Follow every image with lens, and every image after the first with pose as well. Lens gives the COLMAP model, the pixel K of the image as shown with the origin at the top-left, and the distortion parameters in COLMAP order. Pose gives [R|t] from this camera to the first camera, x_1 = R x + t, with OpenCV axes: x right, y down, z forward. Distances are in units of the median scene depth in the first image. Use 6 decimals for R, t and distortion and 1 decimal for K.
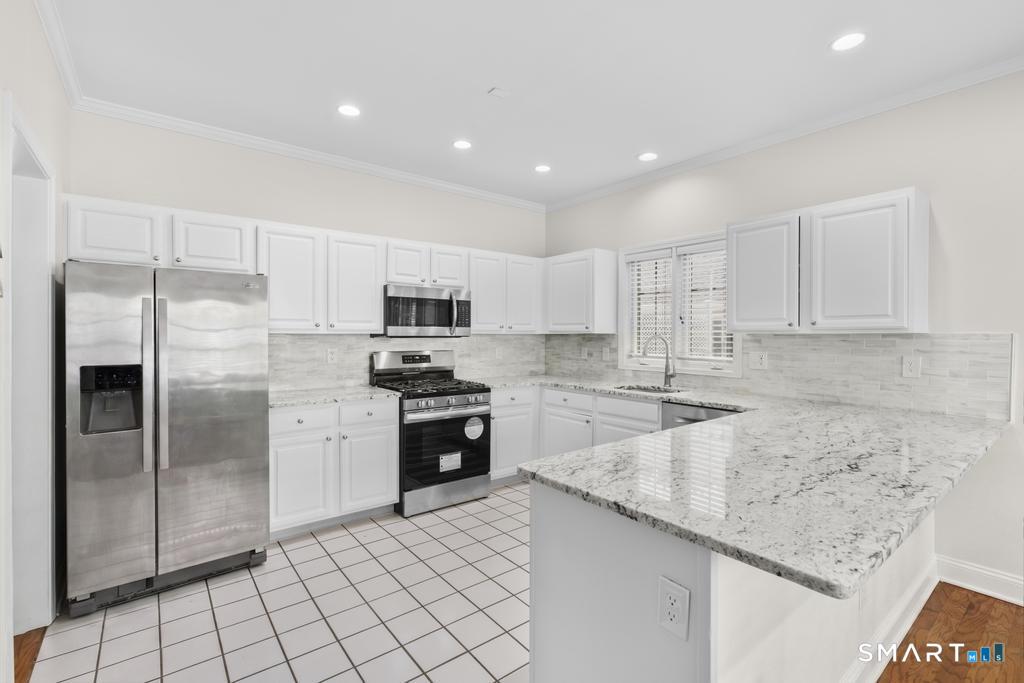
lens RADIAL K [[463.0, 0, 510.6], [0, 463.0, 338.7], [0, 0, 1]] dist [-0.007641, 0.003368]
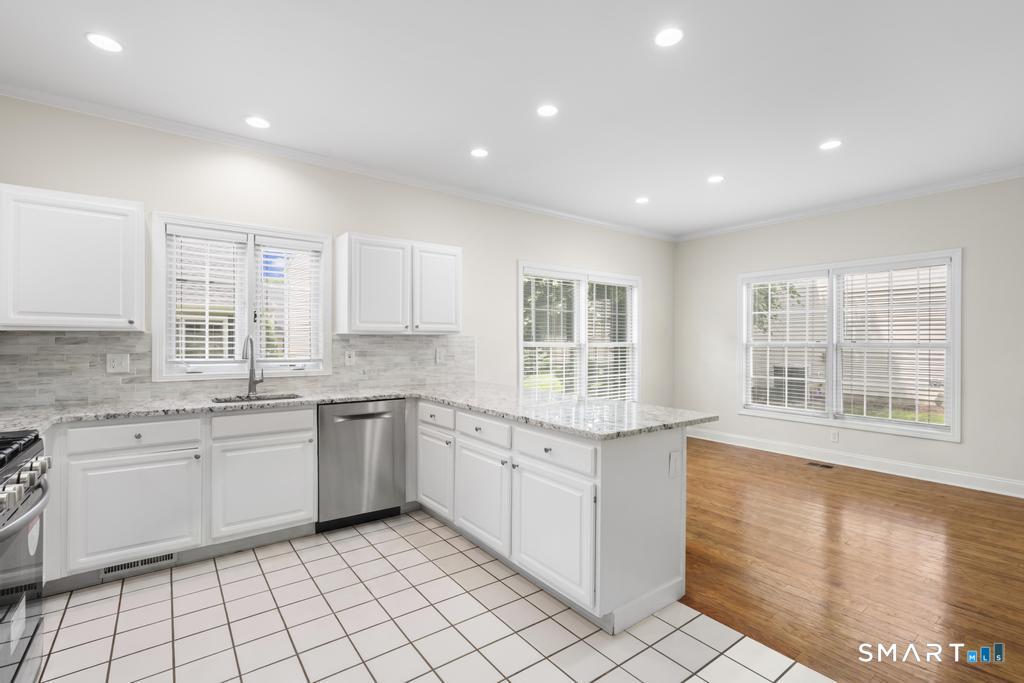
lens RADIAL K [[463.0, 0, 514.2], [0, 463.0, 343.3], [0, 0, 1]] dist [-0.007641, 0.003368]
pose [[0.015729, -0.007958, 0.999845, -0.522110], [0.005800, 0.999952, 0.007868, 0.004517], [-0.999859, 0.005675, 0.015774, 0.505350]]
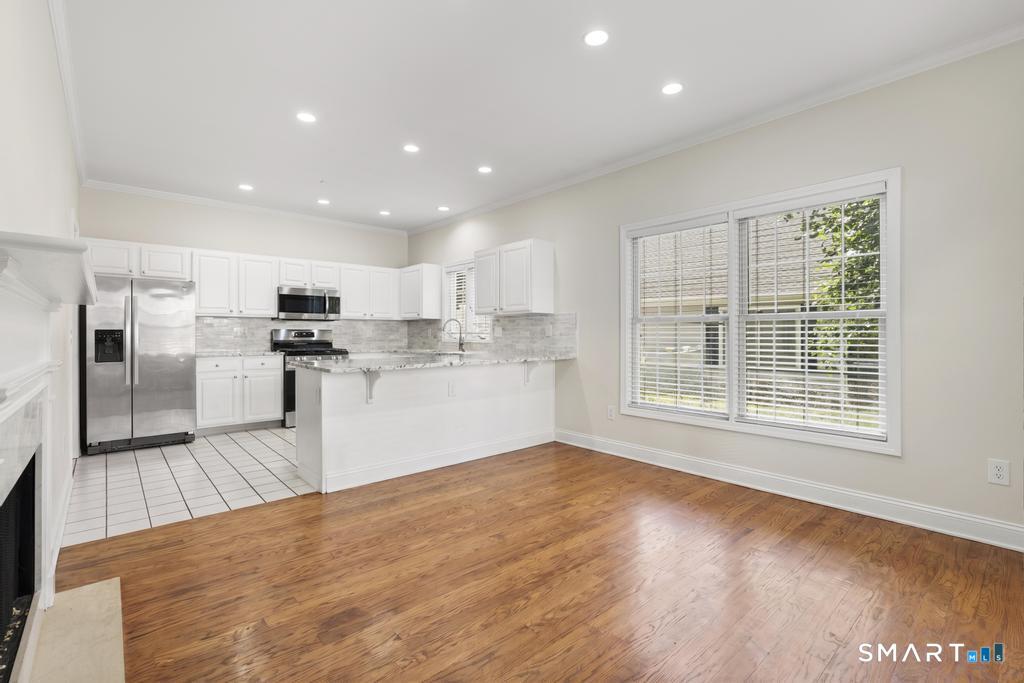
lens RADIAL K [[463.0, 0, 513.6], [0, 463.0, 335.8], [0, 0, 1]] dist [-0.007641, 0.003368]
pose [[0.998084, -0.002731, 0.061813, 0.429138], [0.003059, 0.999982, -0.005200, 0.062558], [-0.061797, 0.005379, 0.998074, -0.626006]]
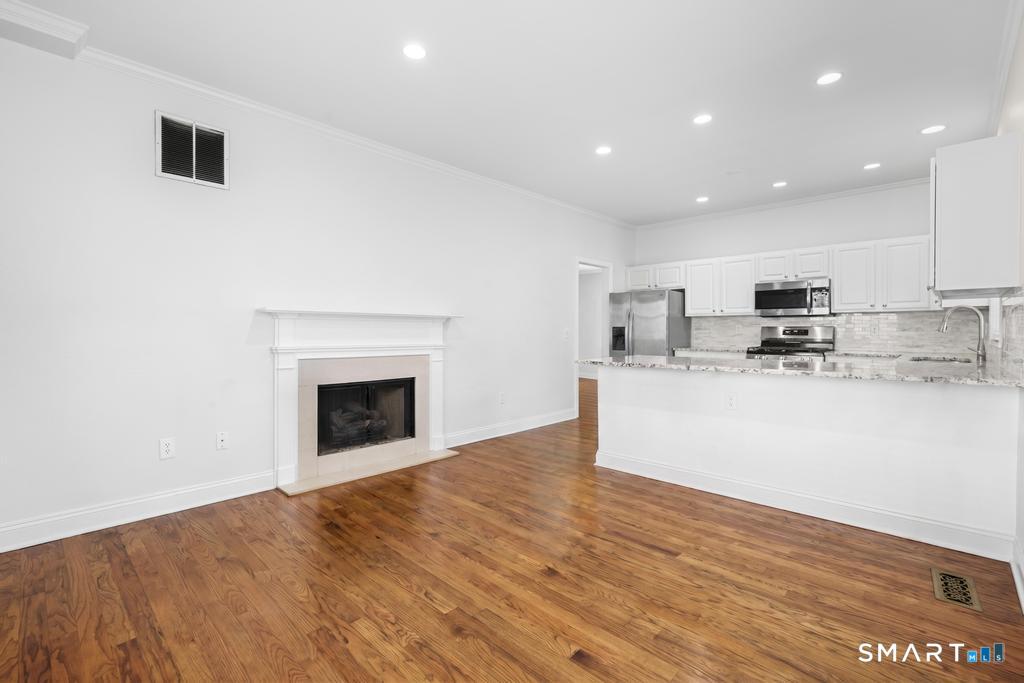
lens RADIAL K [[463.0, 0, 510.6], [0, 463.0, 341.2], [0, 0, 1]] dist [-0.007641, 0.003368]
pose [[0.140710, 0.014577, -0.989944, 1.141667], [-0.006457, 0.999884, 0.013805, 0.062243], [0.990030, 0.004450, 0.140788, -0.054504]]
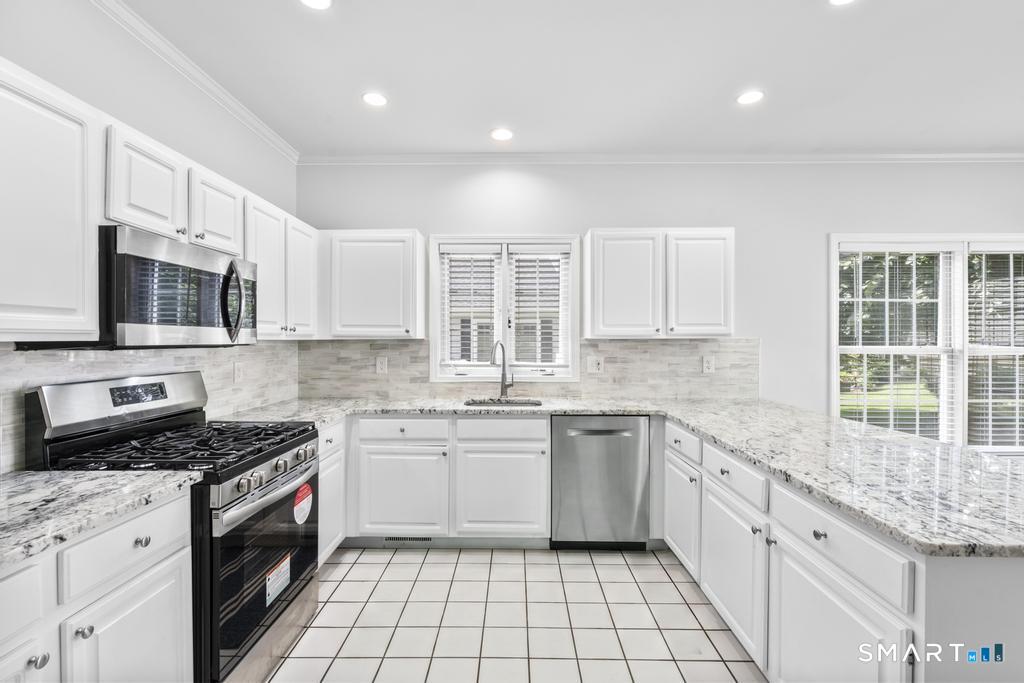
lens RADIAL K [[463.0, 0, 509.7], [0, 463.0, 341.0], [0, 0, 1]] dist [-0.007641, 0.003368]
pose [[0.626943, -0.007026, 0.779033, -0.359083], [0.008498, 0.999962, 0.002180, -0.008396], [-0.779019, 0.005253, 0.626979, 0.433692]]
